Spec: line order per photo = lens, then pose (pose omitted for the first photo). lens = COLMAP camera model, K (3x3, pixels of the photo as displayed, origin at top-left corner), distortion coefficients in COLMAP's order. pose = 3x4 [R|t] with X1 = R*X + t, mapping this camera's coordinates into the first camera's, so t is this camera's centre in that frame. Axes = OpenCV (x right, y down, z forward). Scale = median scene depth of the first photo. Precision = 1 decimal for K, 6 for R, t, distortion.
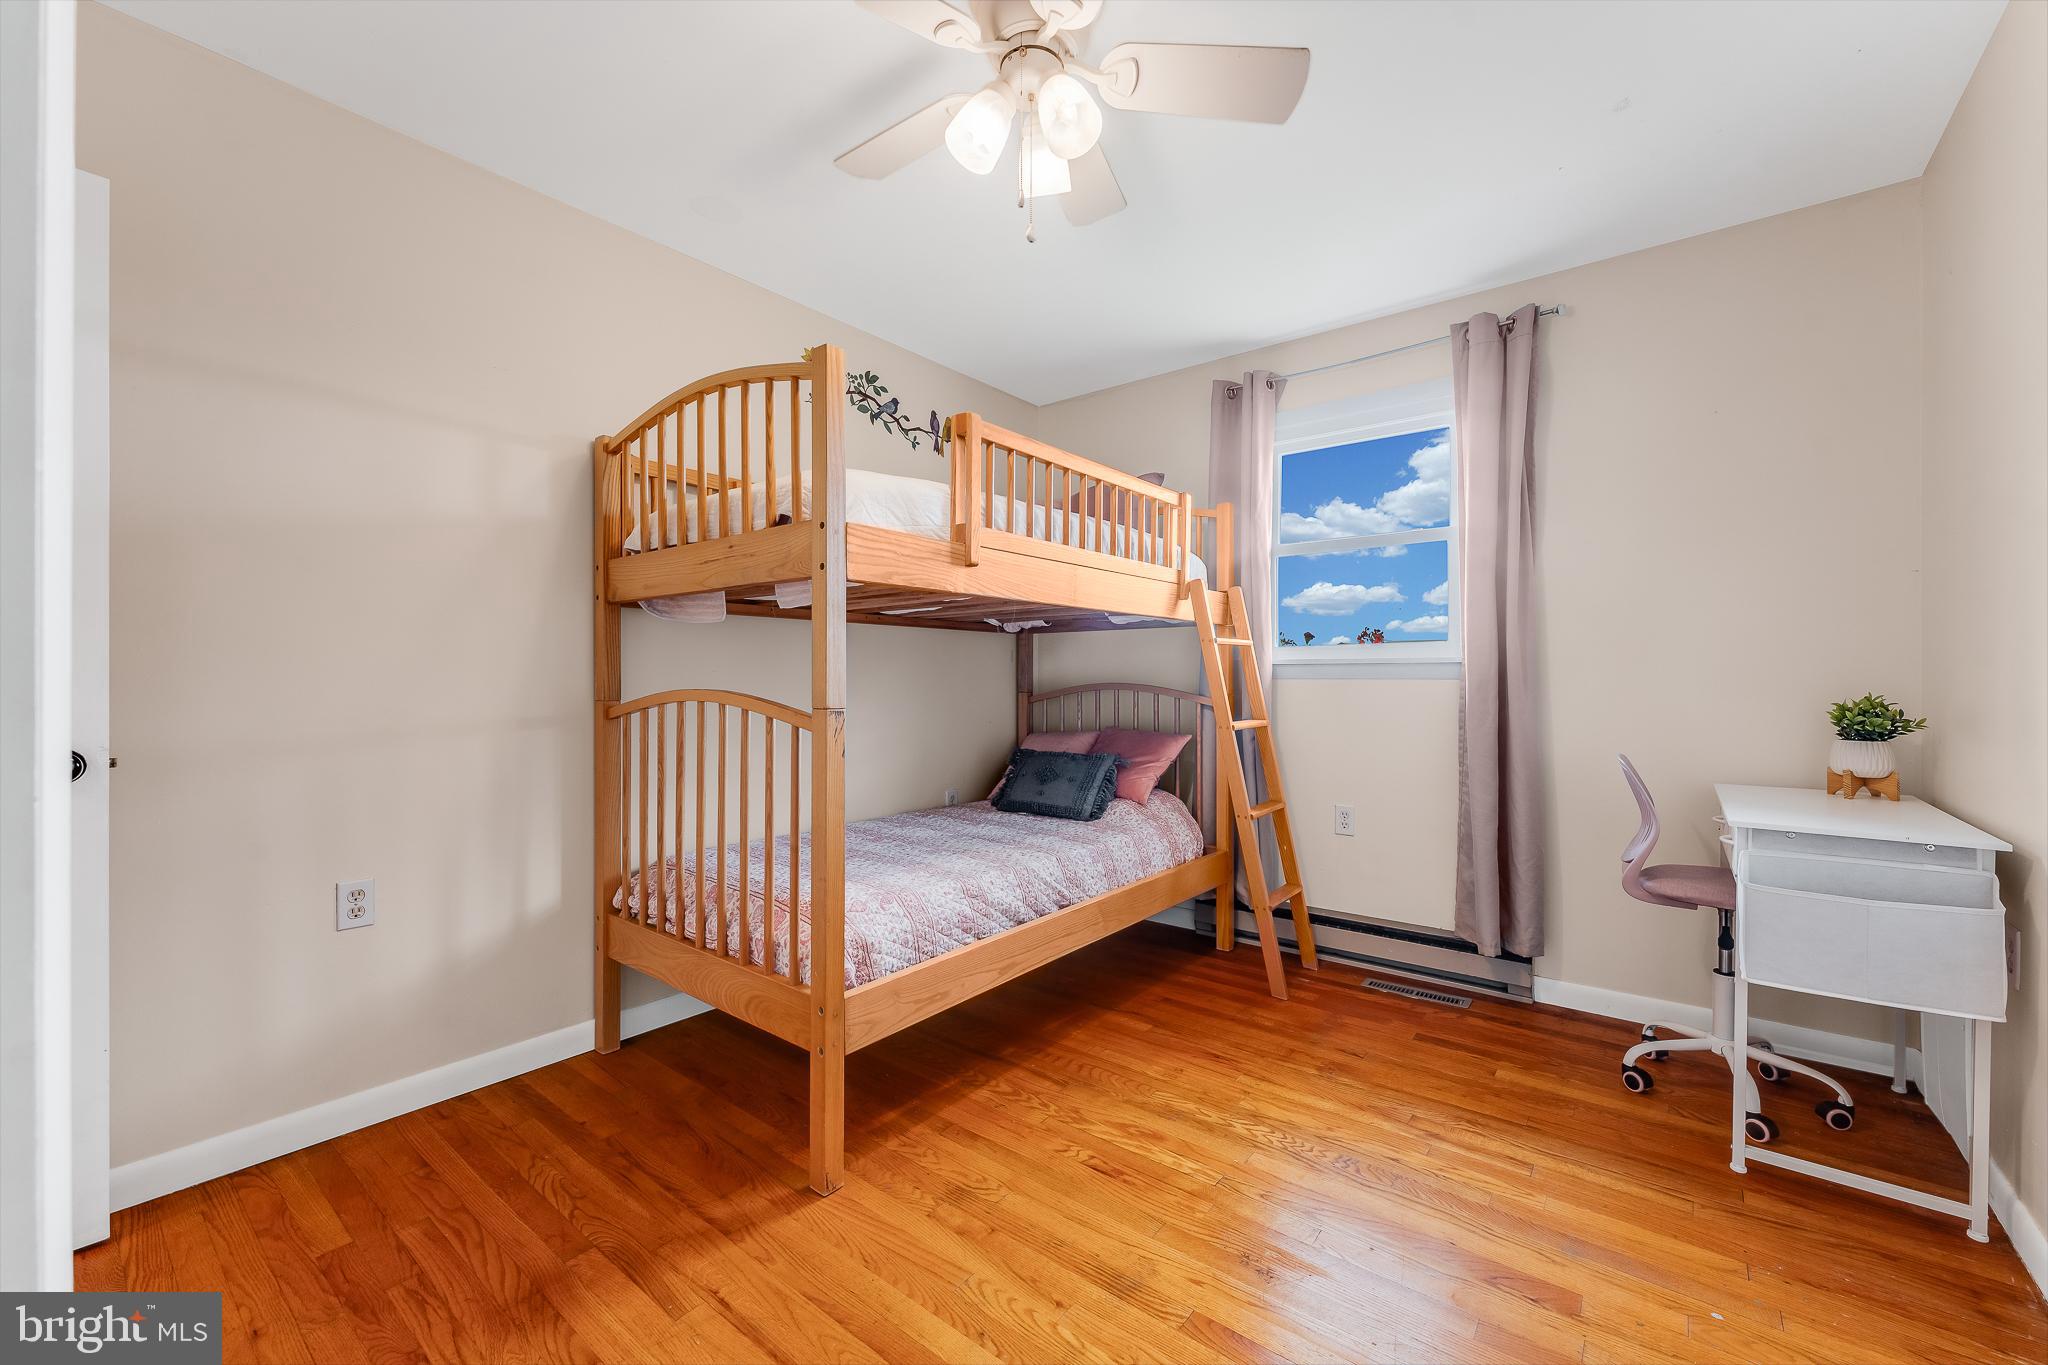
lens RADIAL K [[826.4, 0, 1013.8], [0, 826.4, 679.4], [0, 0, 1]] dist [0.000633, -0.000235]
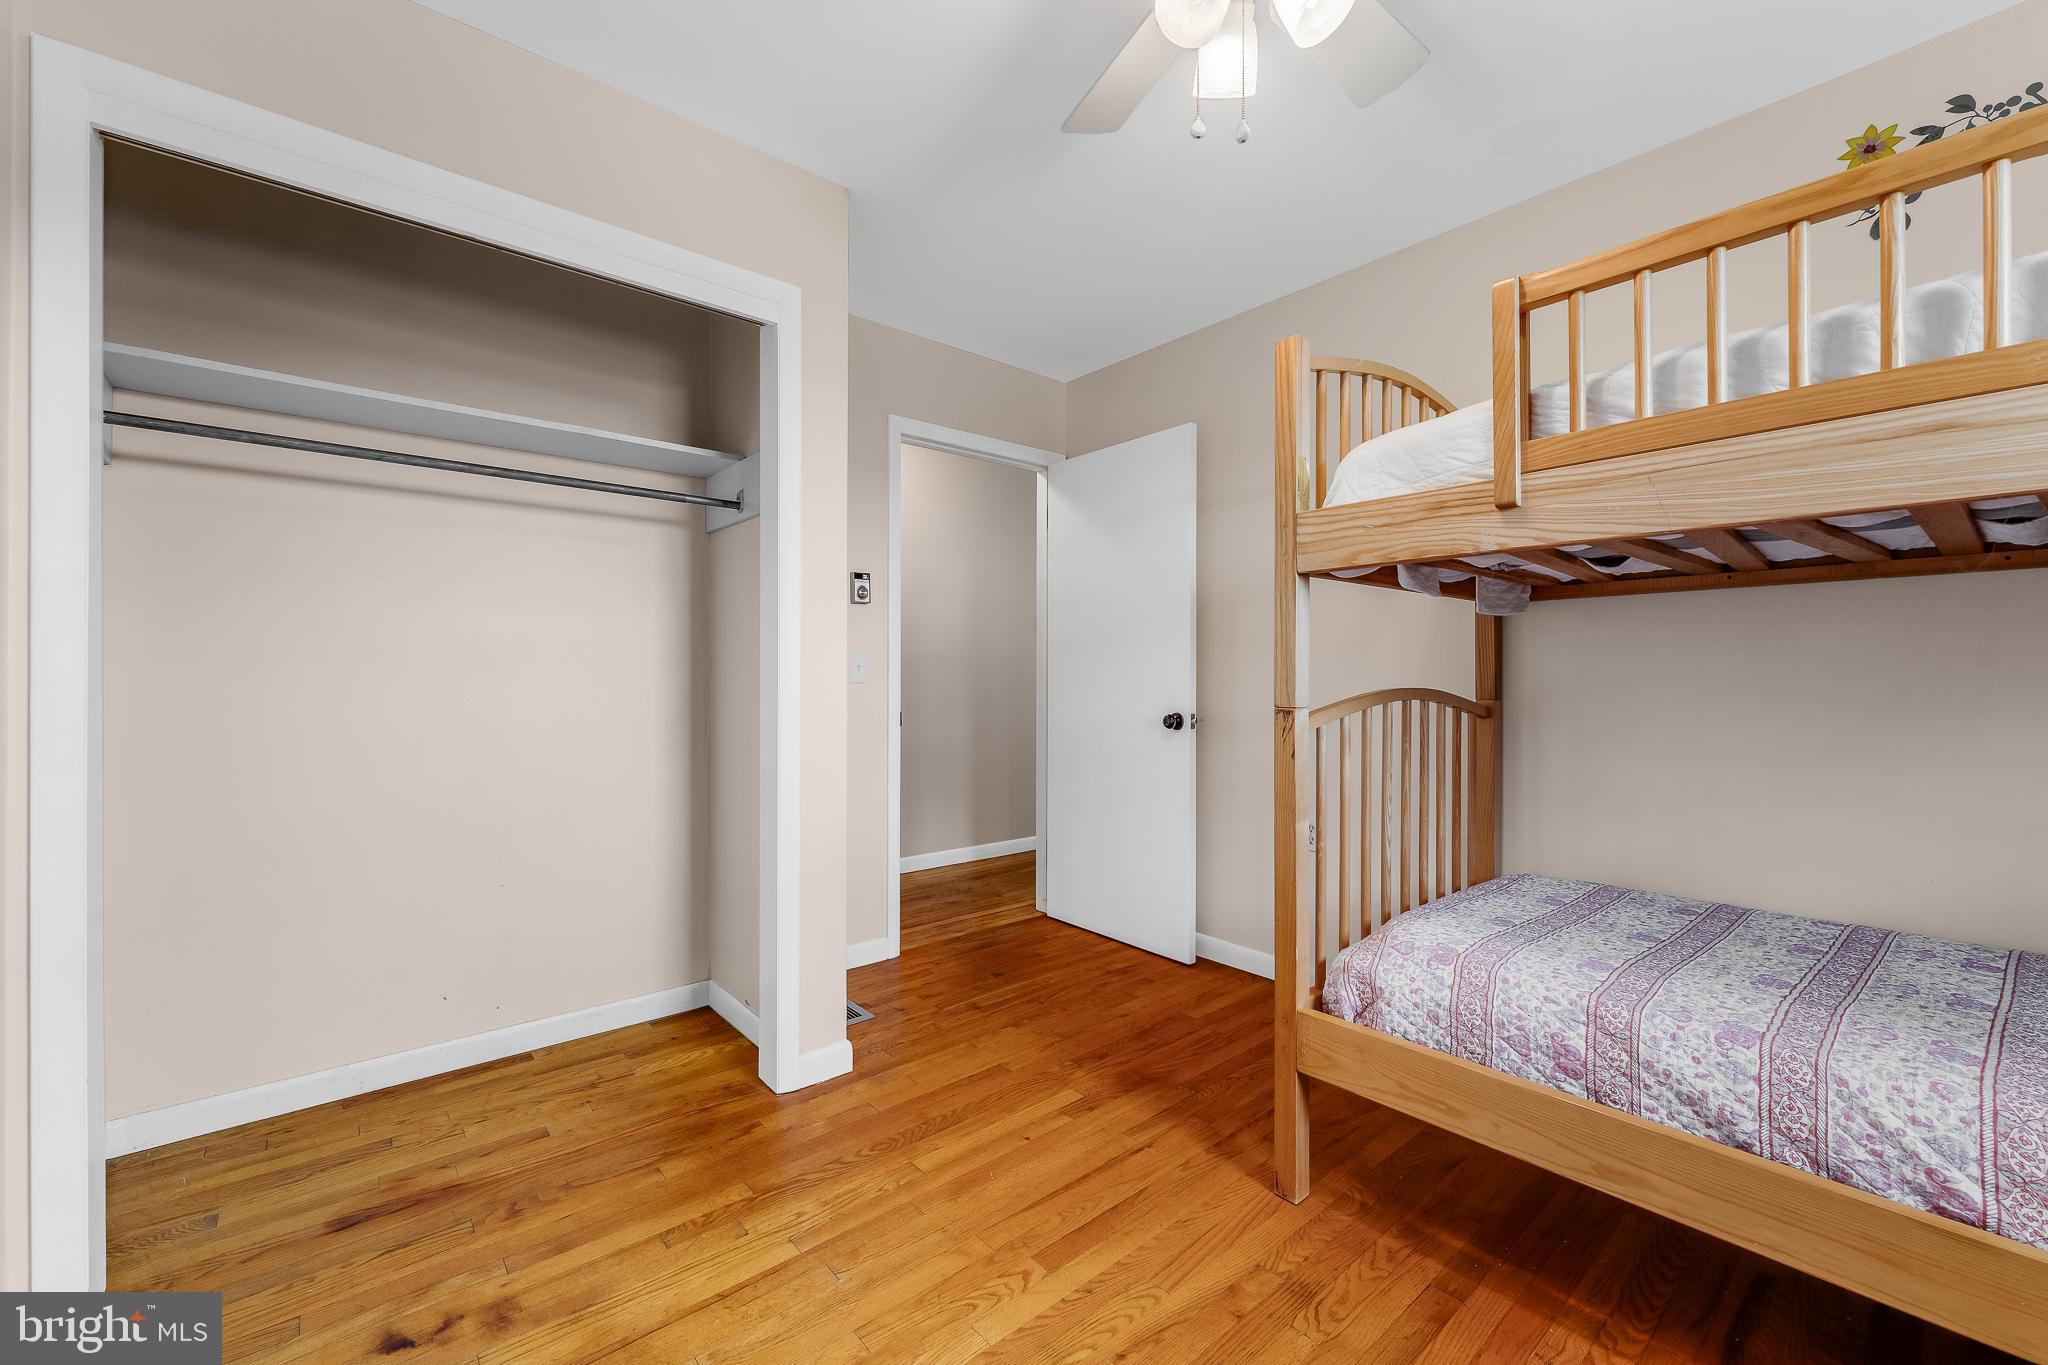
lens RADIAL K [[818.7, 0, 1013.3], [0, 818.7, 679.1], [0, 0, 1]] dist [-0.001342, -0.000121]
pose [[-0.186854, -0.001054, -0.982387, 0.802516], [-0.003911, 0.999992, -0.000329, 0.003645], [0.982380, 0.003781, -0.186857, 0.867869]]
